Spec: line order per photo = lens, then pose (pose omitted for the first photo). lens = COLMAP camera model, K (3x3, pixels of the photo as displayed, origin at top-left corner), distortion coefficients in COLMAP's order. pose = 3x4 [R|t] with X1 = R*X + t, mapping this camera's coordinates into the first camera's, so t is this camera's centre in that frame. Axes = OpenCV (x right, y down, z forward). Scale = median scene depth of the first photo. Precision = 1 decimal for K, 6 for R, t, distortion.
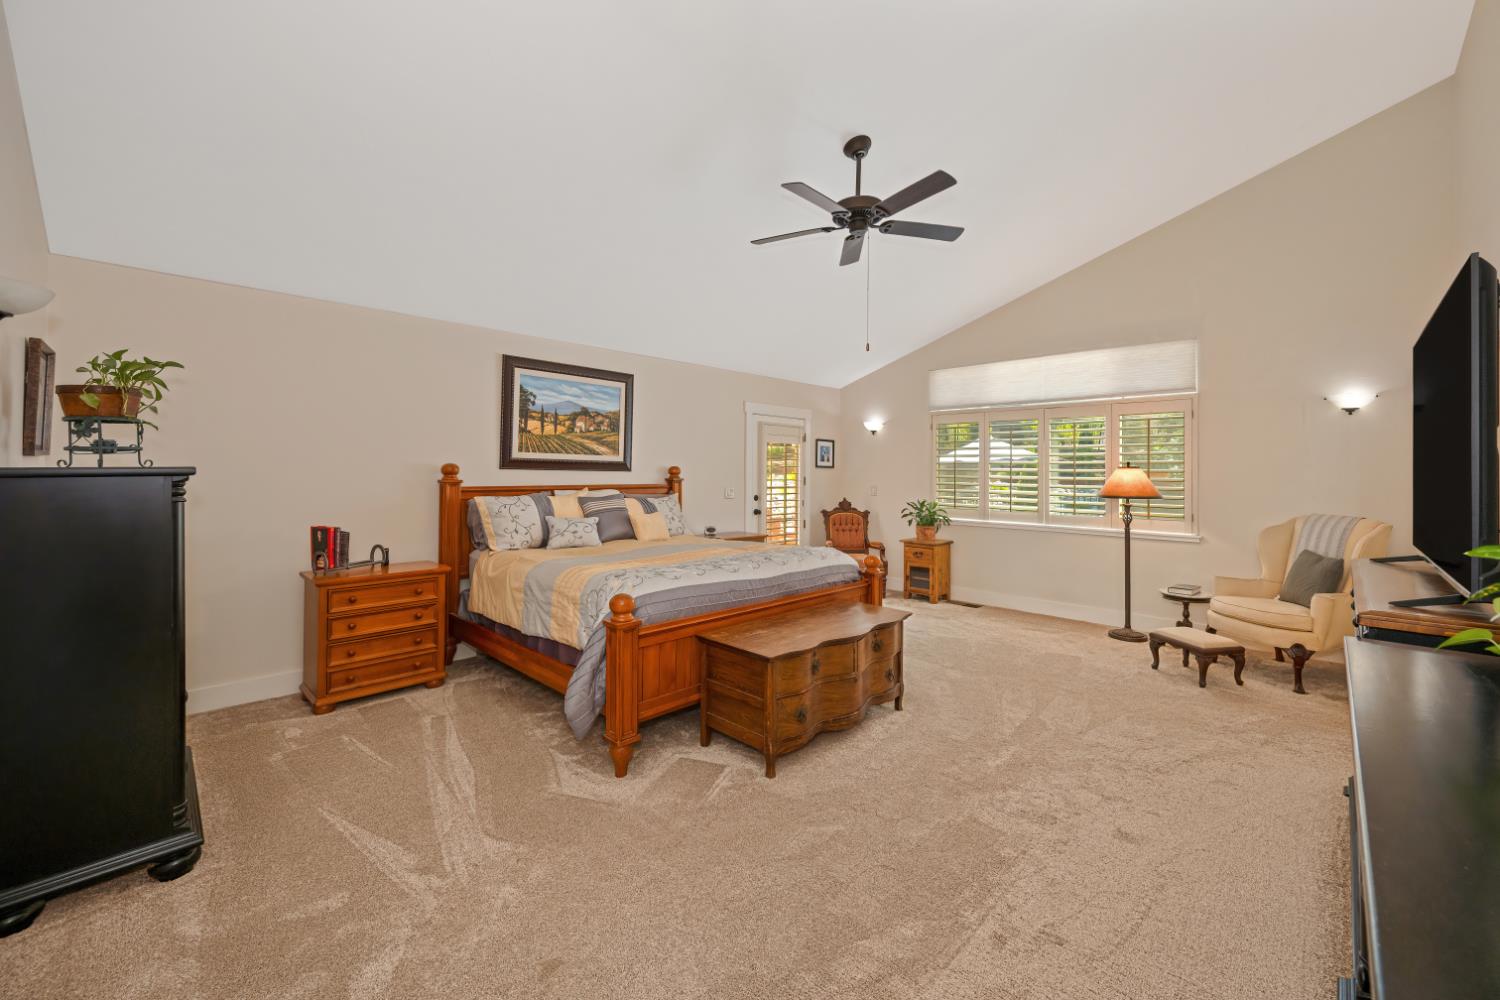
lens RADIAL K [[598.4, 0, 748.6], [0, 598.4, 479.1], [0, 0, 1]] dist [-0.000457, 0.000000]
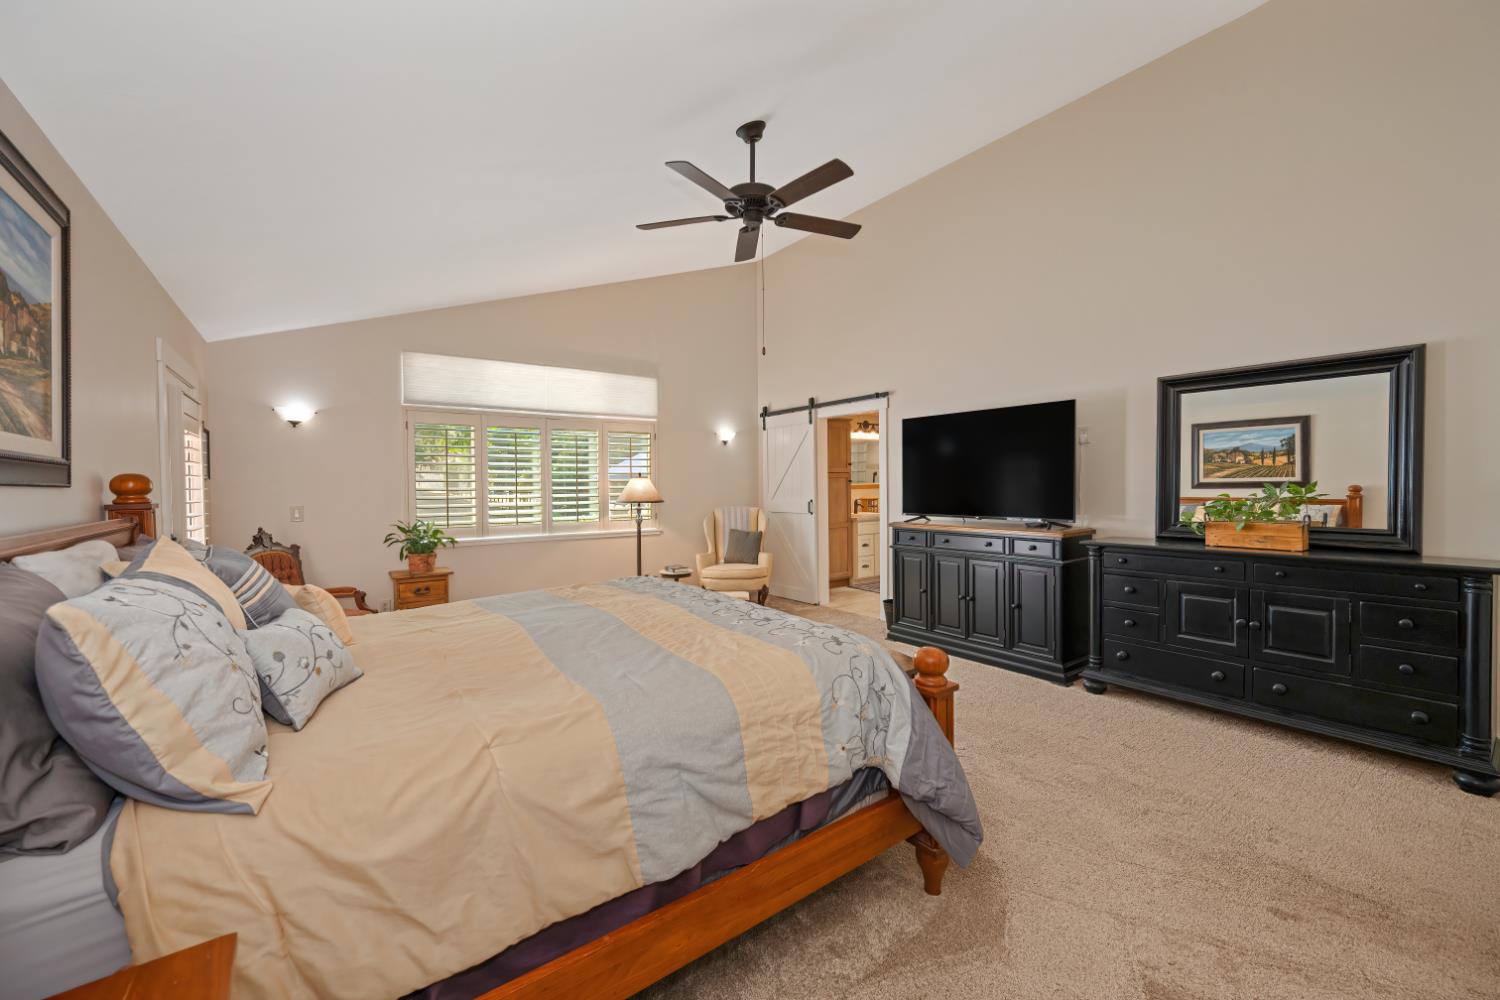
lens RADIAL K [[594.7, 0, 749.4], [0, 594.7, 493.2], [0, 0, 1]] dist [-0.000377, 0.000003]
pose [[0.157102, -0.028689, 0.987166, -0.504496], [0.019714, 0.999470, 0.025910, -0.013936], [-0.987386, 0.015390, 0.157584, 0.588224]]
